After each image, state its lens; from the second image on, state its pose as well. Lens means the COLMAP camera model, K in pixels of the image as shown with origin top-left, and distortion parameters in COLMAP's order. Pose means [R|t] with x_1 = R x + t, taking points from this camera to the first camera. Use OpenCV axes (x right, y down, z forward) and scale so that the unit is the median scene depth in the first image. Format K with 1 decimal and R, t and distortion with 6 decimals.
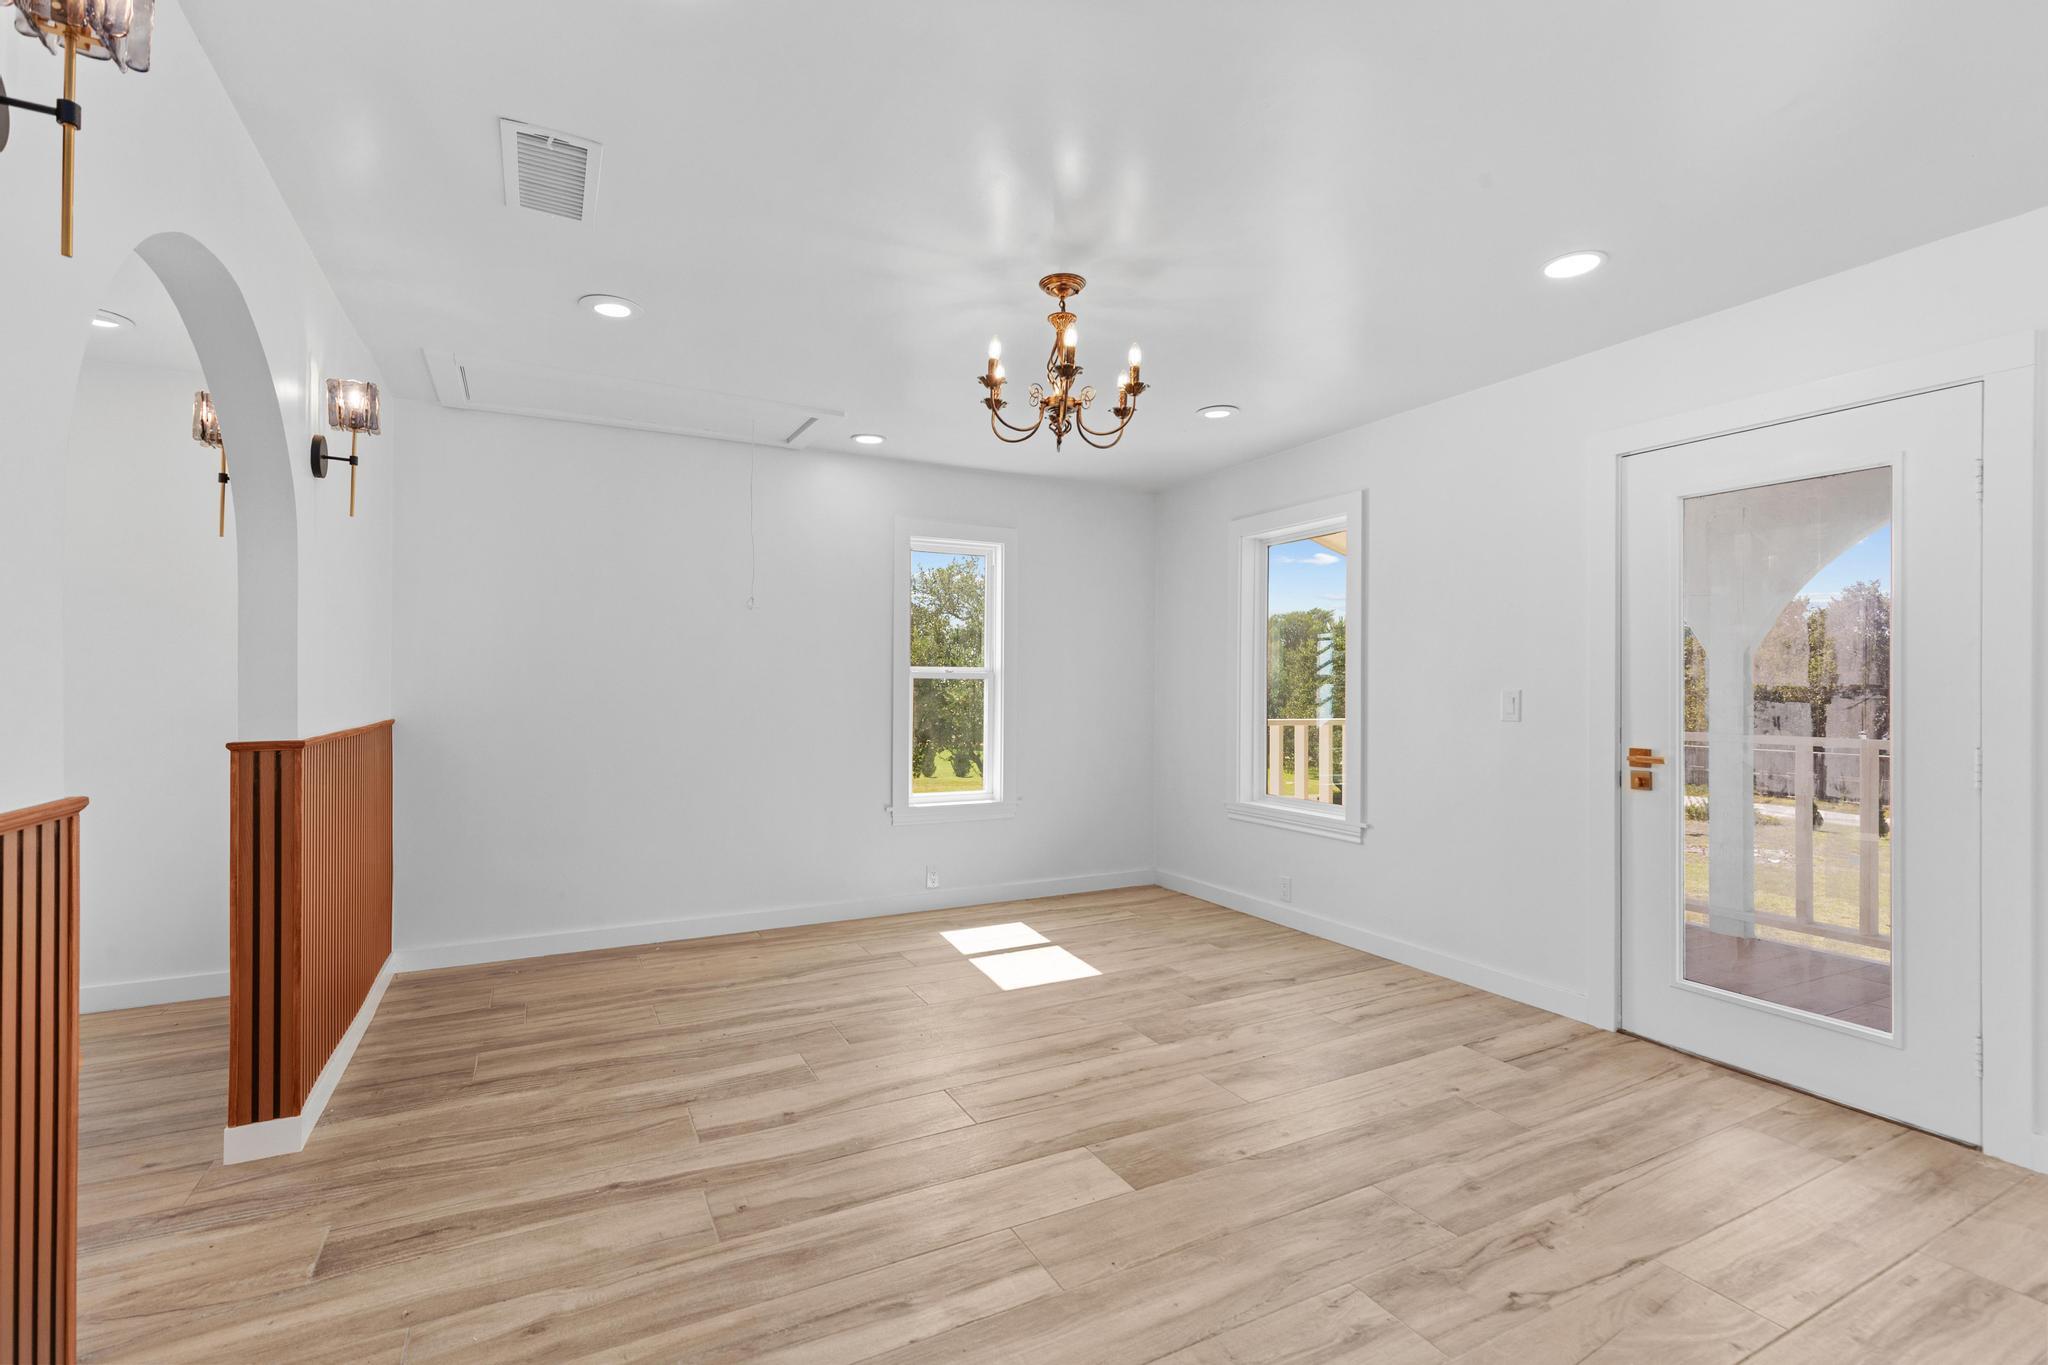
lens RADIAL K [[916.1, 0, 1018.9], [0, 916.1, 679.7], [0, 0, 1]] dist [0.011296, -0.003288]
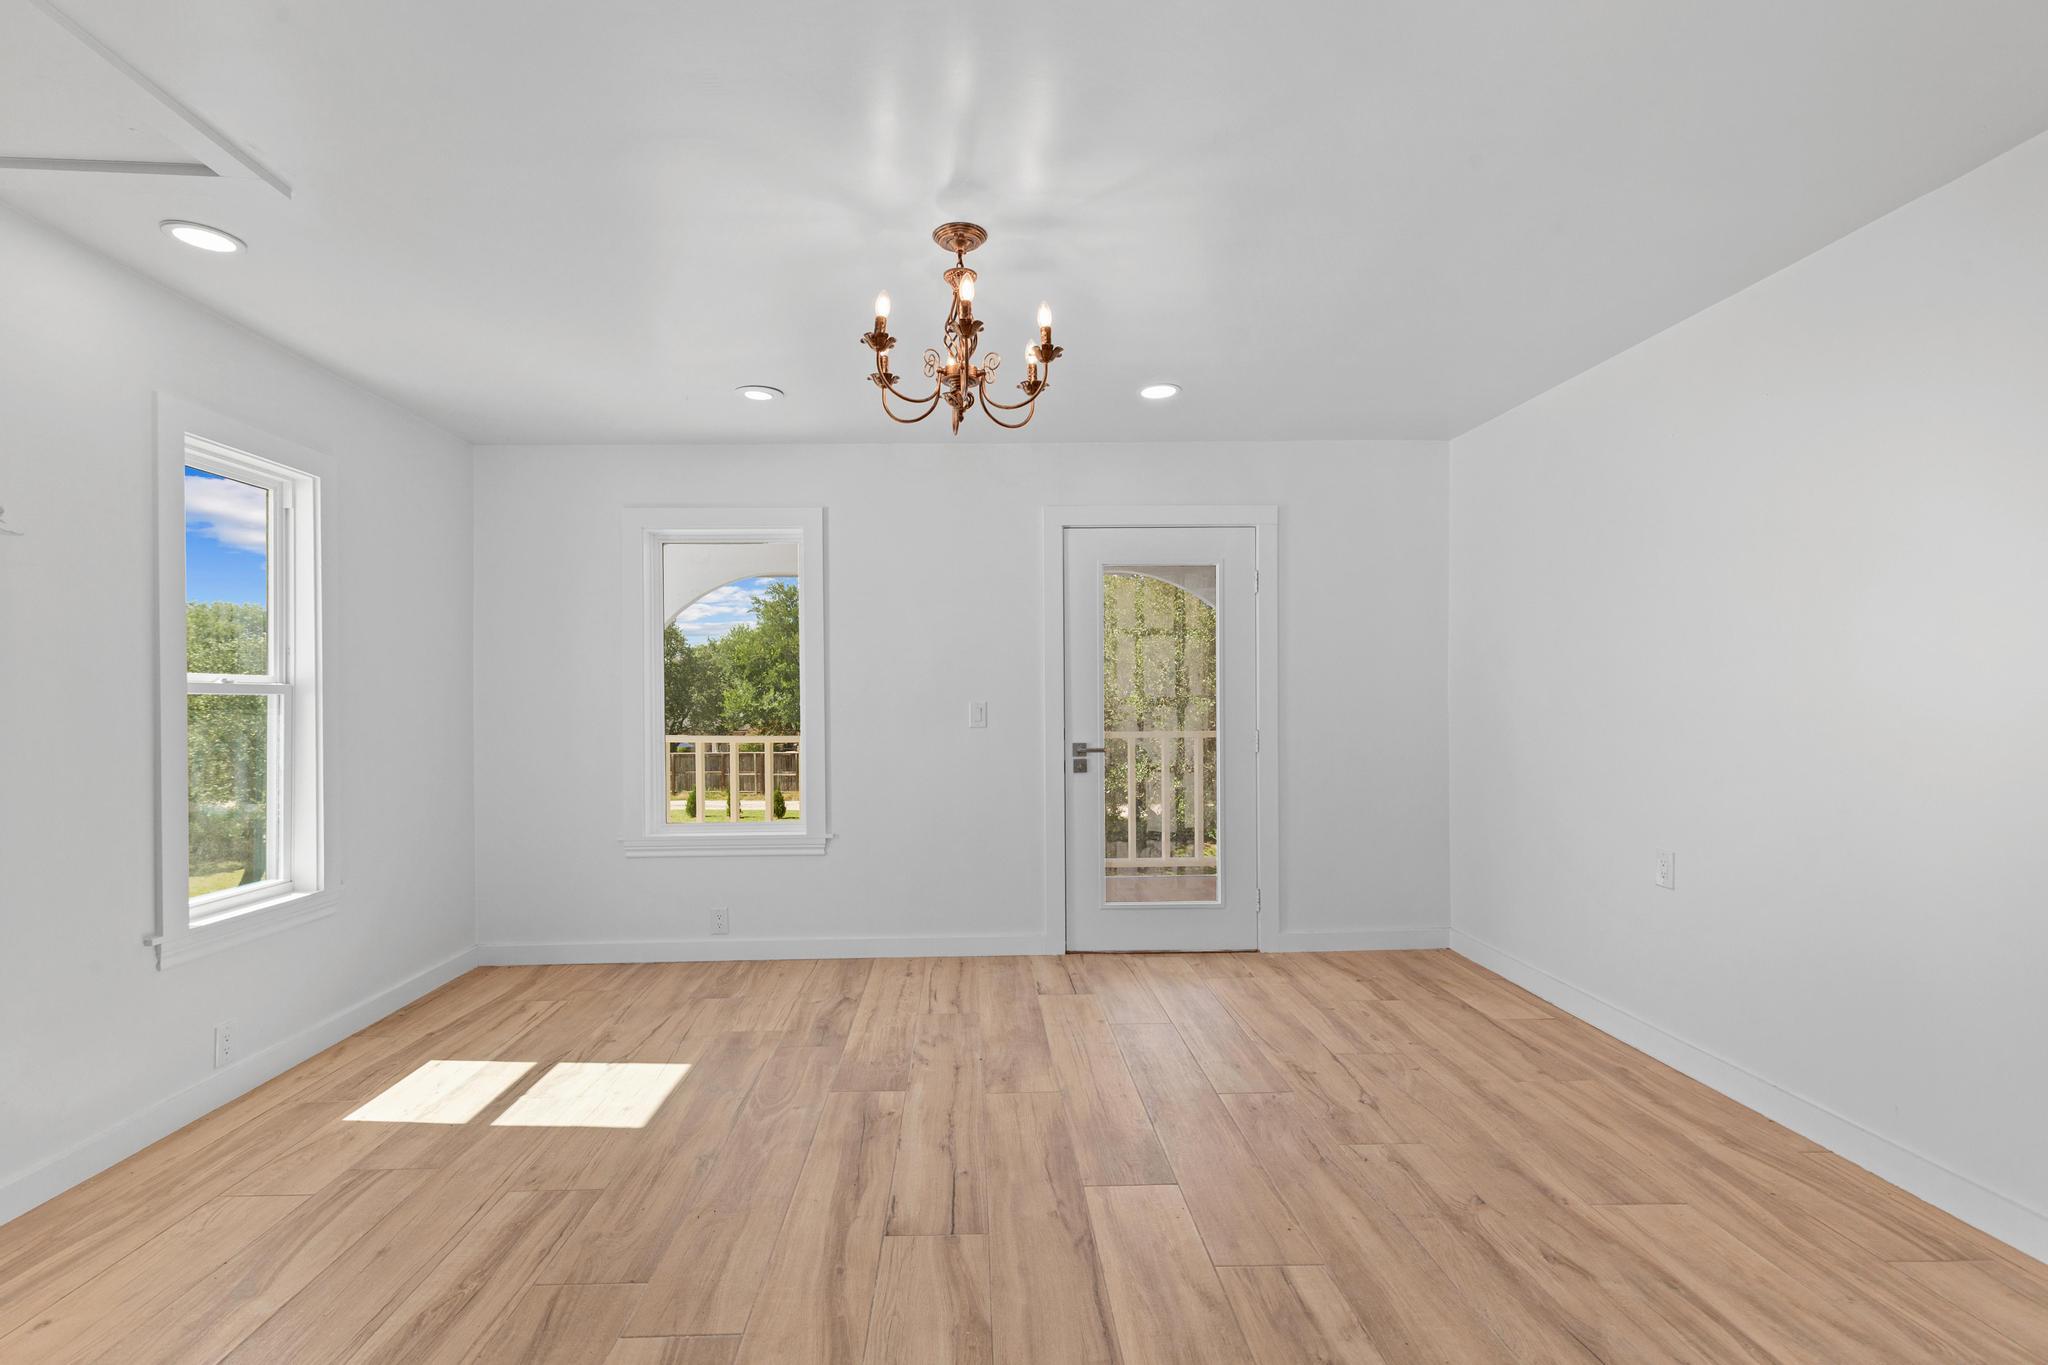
lens RADIAL K [[937.4, 0, 986.5], [0, 937.4, 684.3], [0, 0, 1]] dist [0.012025, -0.000706]
pose [[0.446567, 0.003996, 0.894741, -0.584348], [0.004503, 0.999967, -0.006713, -0.003288], [-0.894739, 0.007027, 0.446535, 0.450051]]
